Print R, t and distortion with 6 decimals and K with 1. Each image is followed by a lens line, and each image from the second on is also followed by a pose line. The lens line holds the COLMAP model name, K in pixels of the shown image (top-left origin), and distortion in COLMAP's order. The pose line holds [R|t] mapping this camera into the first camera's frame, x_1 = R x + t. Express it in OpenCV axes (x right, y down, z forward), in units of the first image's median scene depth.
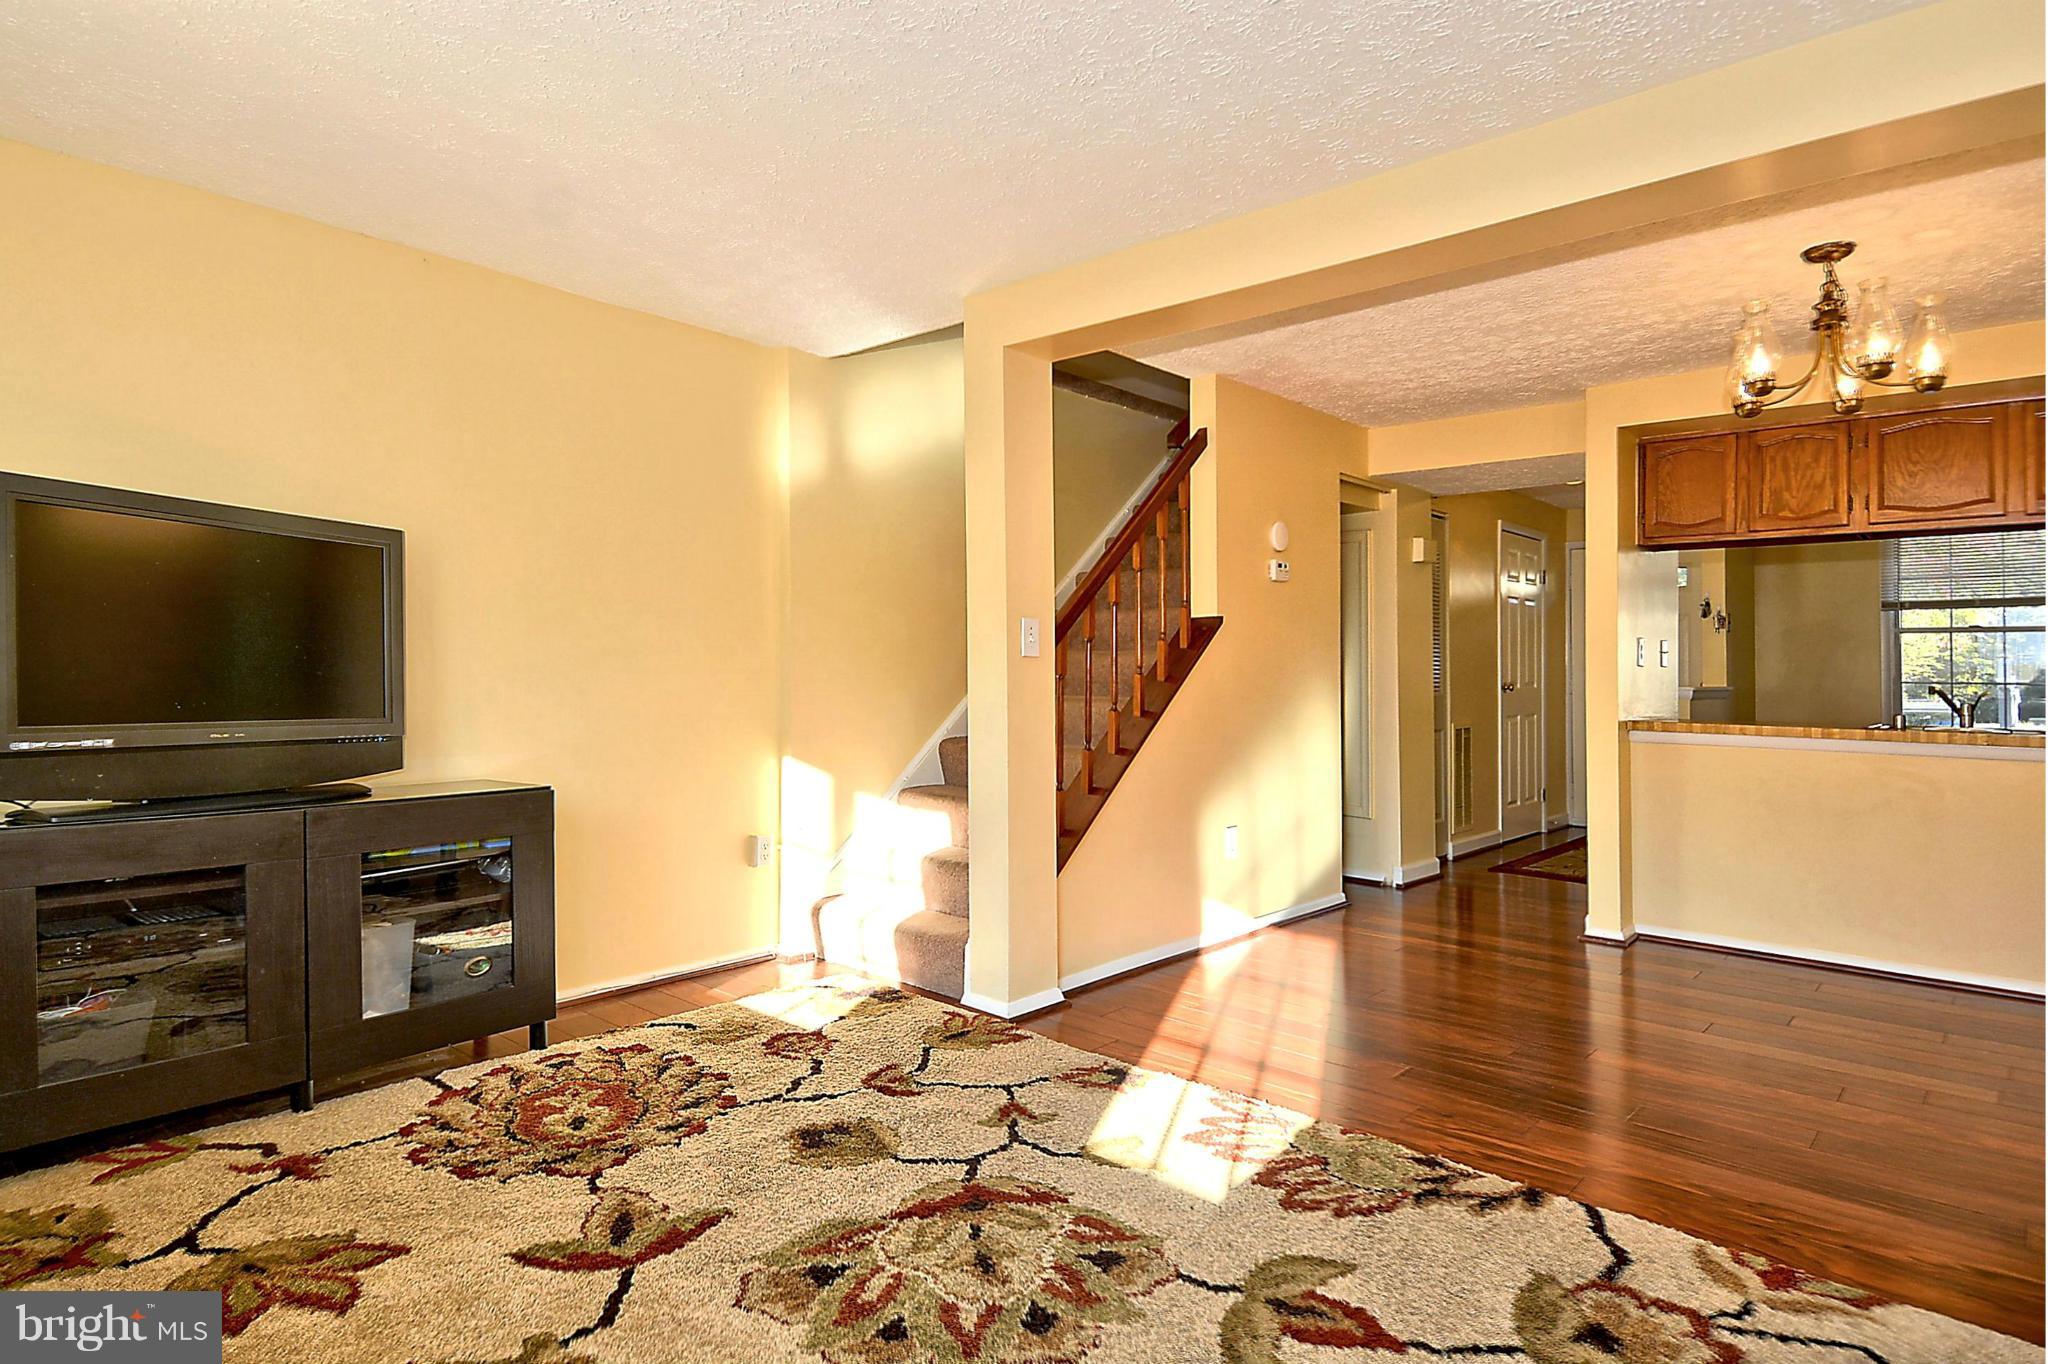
lens RADIAL K [[1099.3, 0, 1039.7], [0, 1099.3, 683.7], [0, 0, 1]] dist [0.070061, -0.056170]
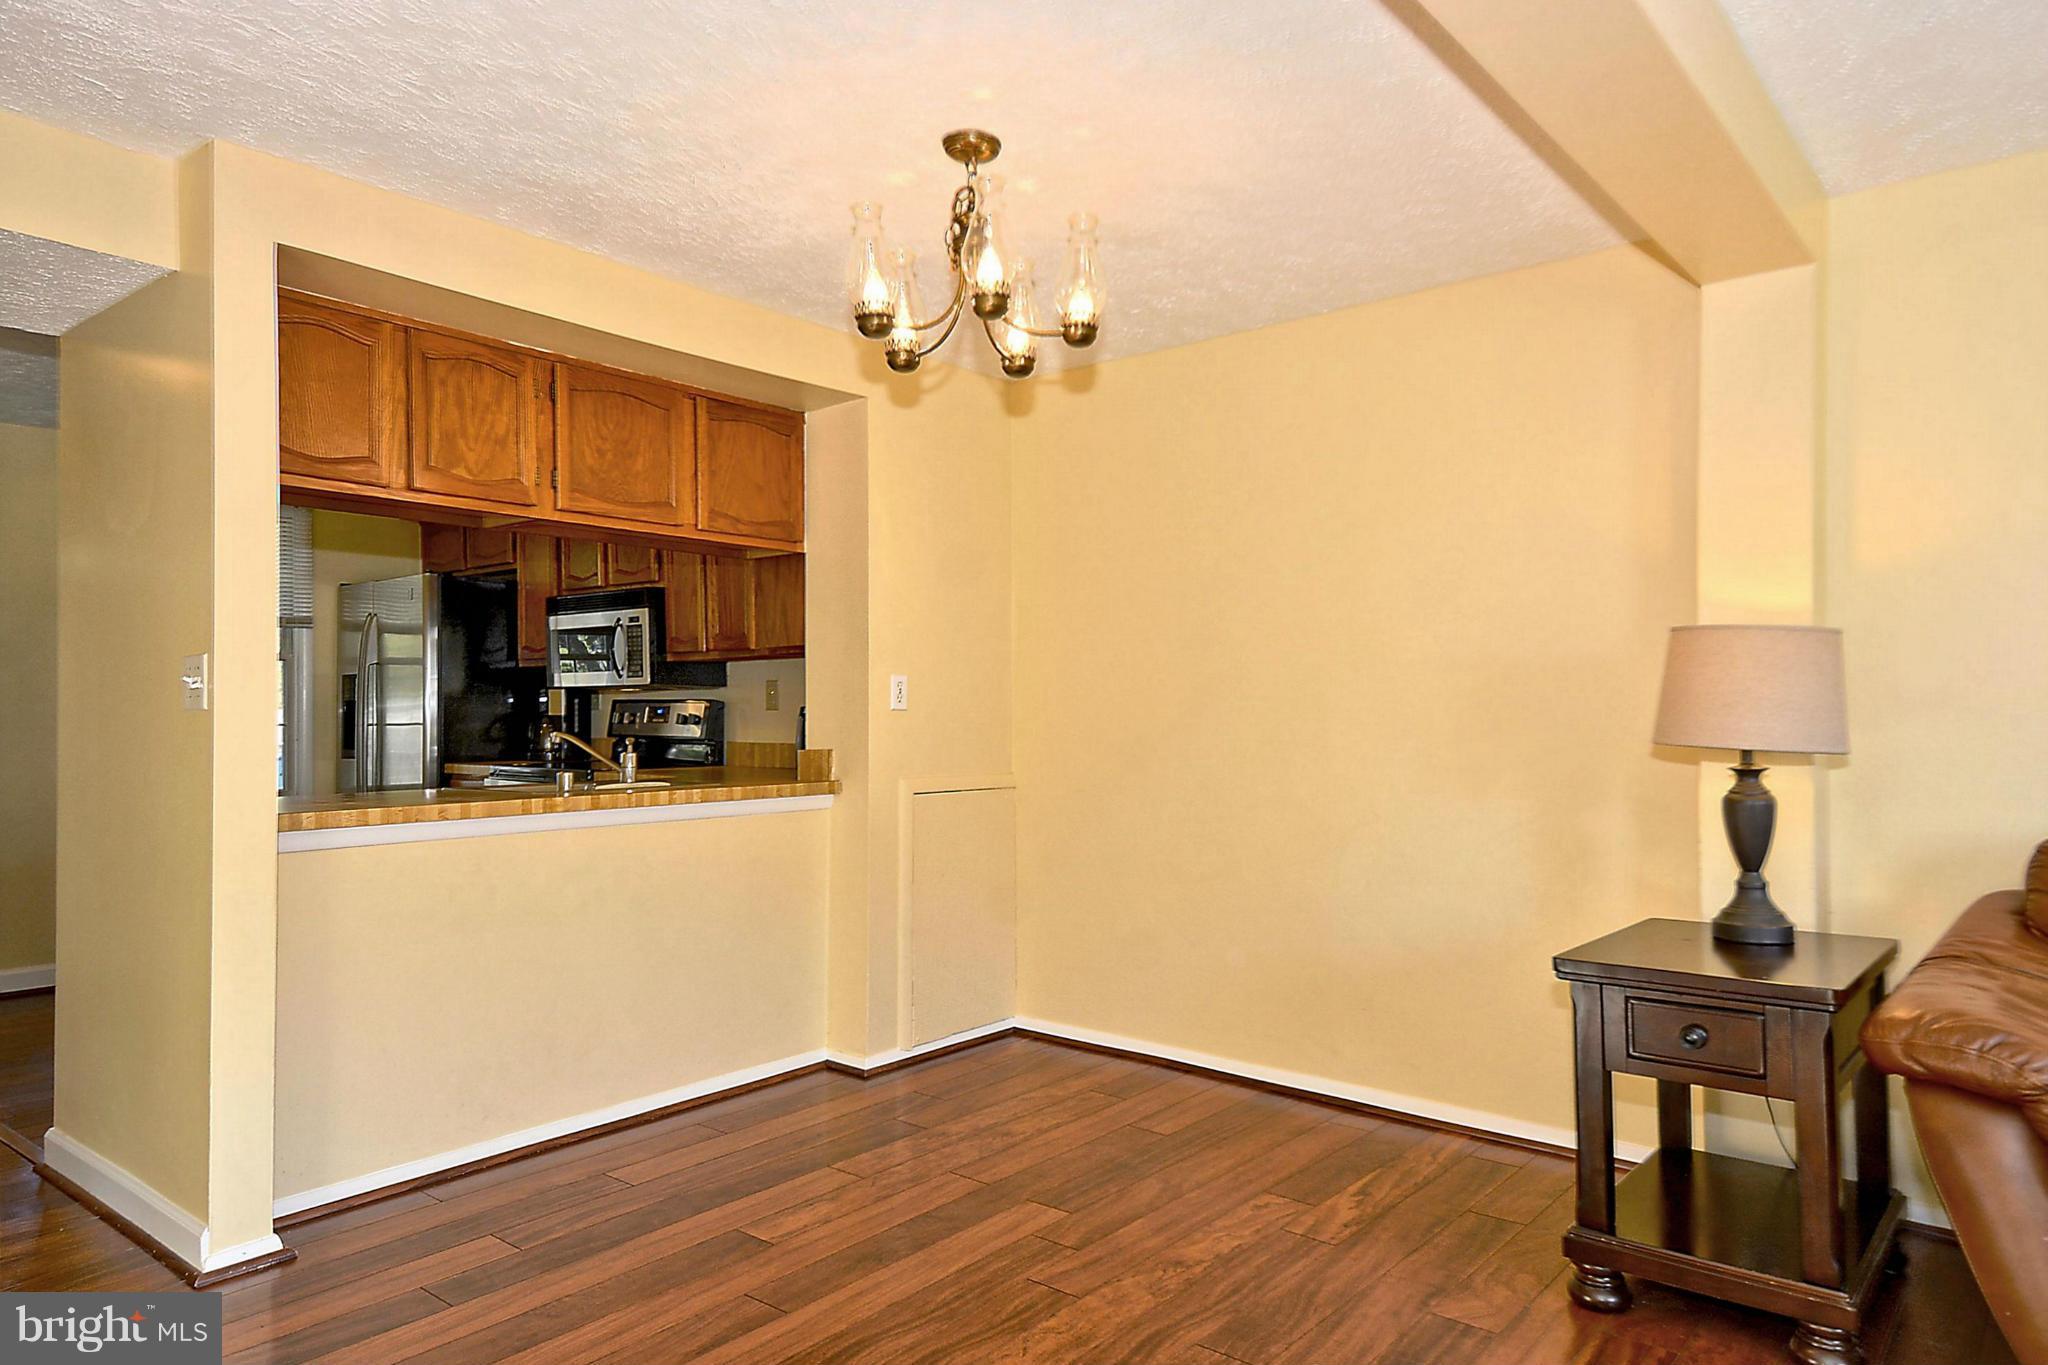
lens RADIAL K [[1259.3, 0, 1032.5], [0, 1259.3, 697.0], [0, 0, 1]] dist [0.068787, -0.001470]
pose [[-0.034816, -0.000721, 0.999393, -0.151659], [0.014915, 0.999888, 0.001241, -0.030237], [-0.999282, 0.014949, -0.034802, 1.210456]]
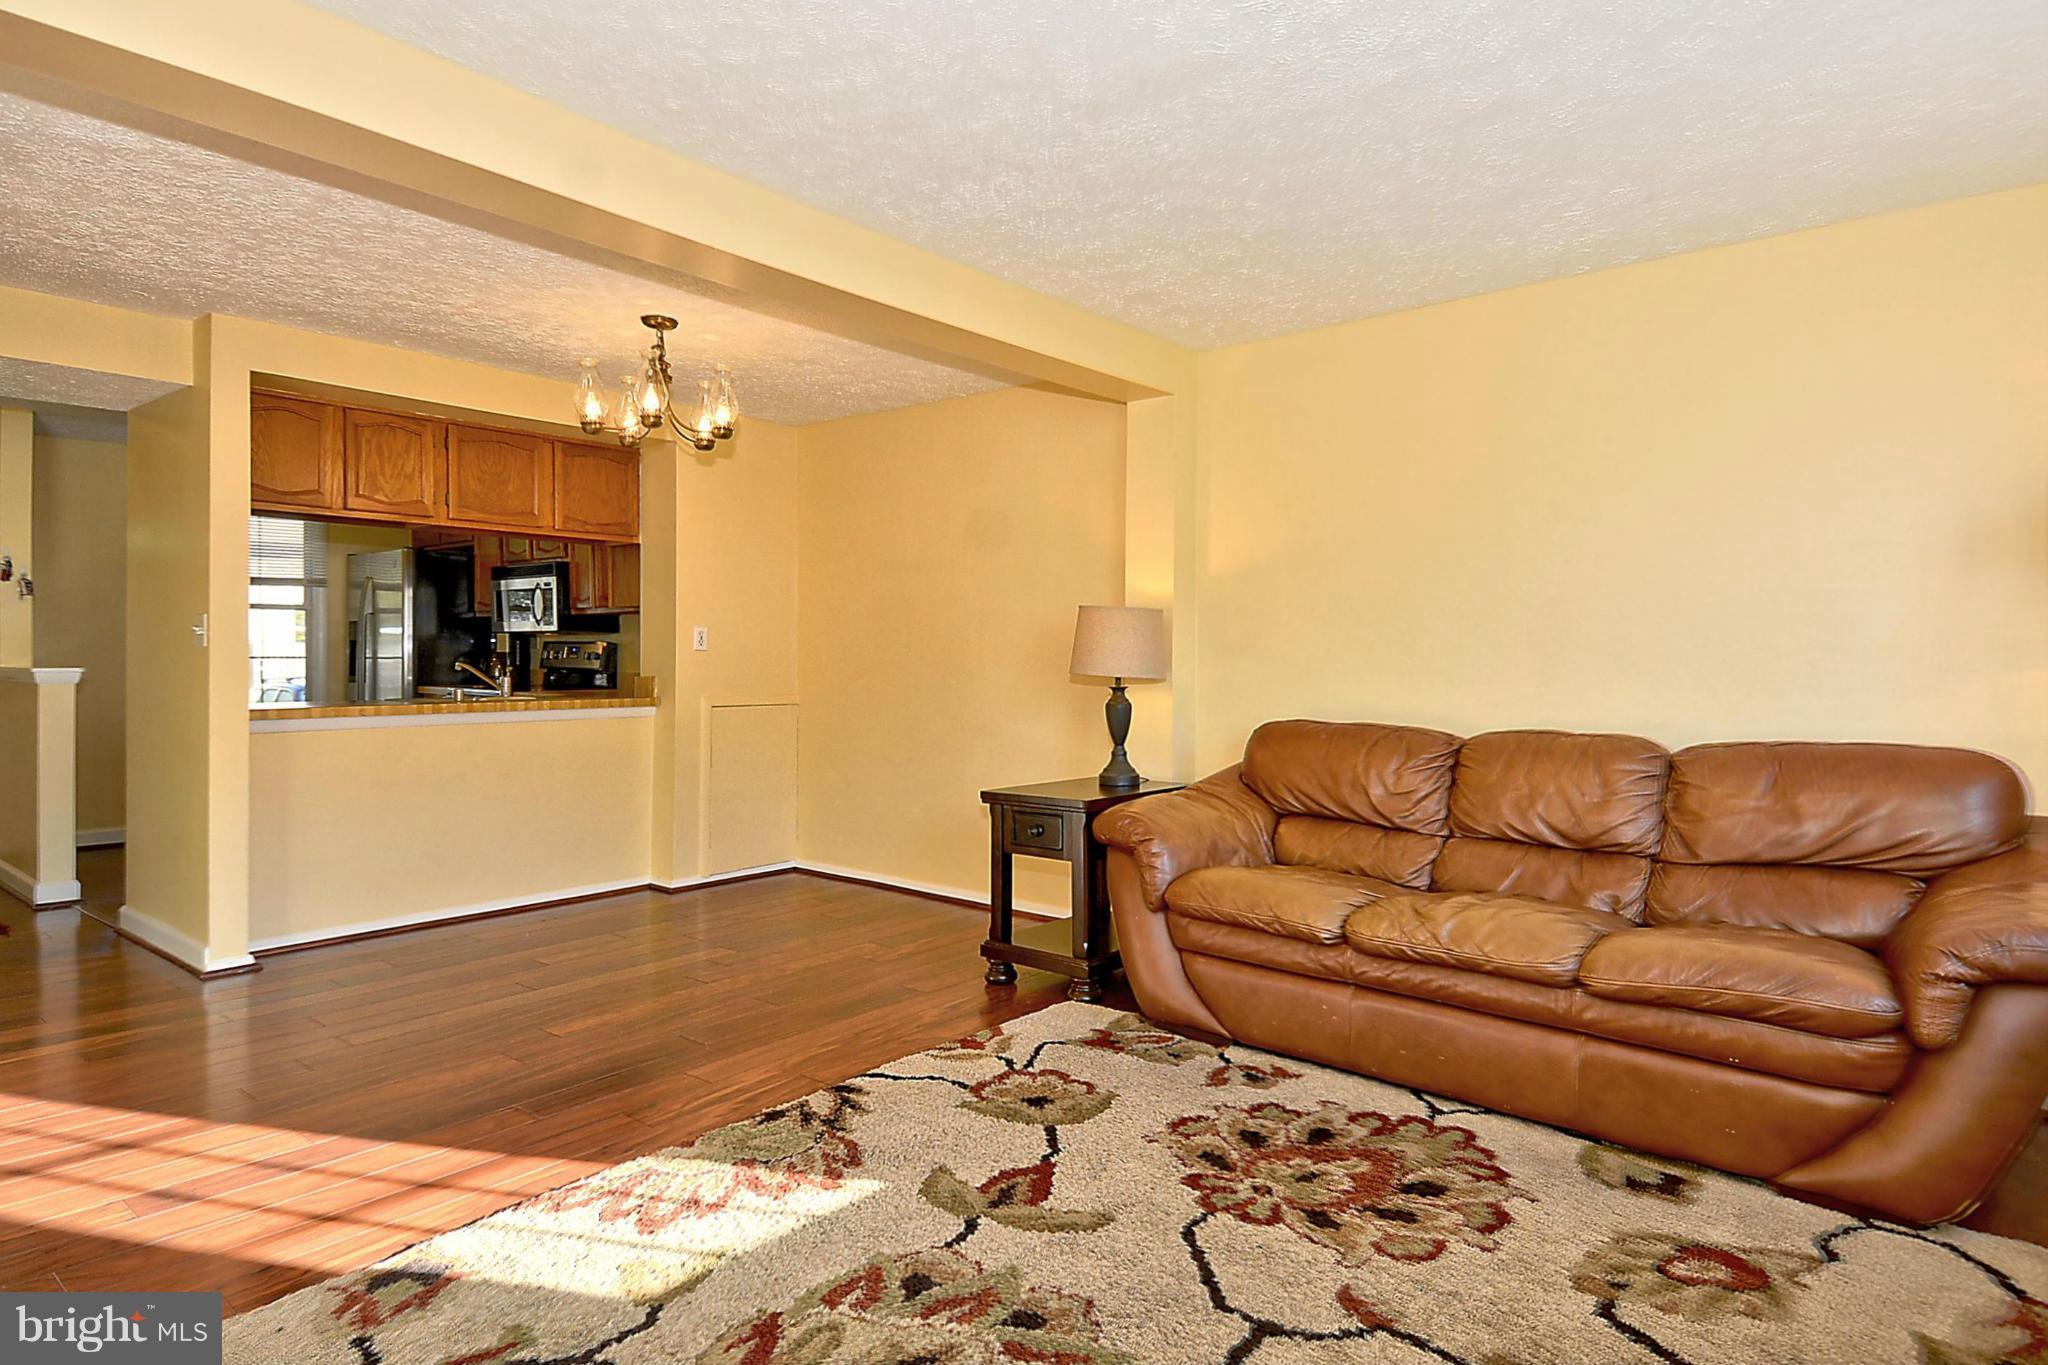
lens RADIAL K [[1144.3, 0, 1091.4], [0, 1144.3, 651.7], [0, 0, 1]] dist [0.031824, -0.002286]
pose [[-0.061699, -0.011992, 0.998023, -0.751626], [0.007812, 0.999891, 0.012497, -0.032561], [-0.998064, 0.008568, -0.061599, 0.726154]]
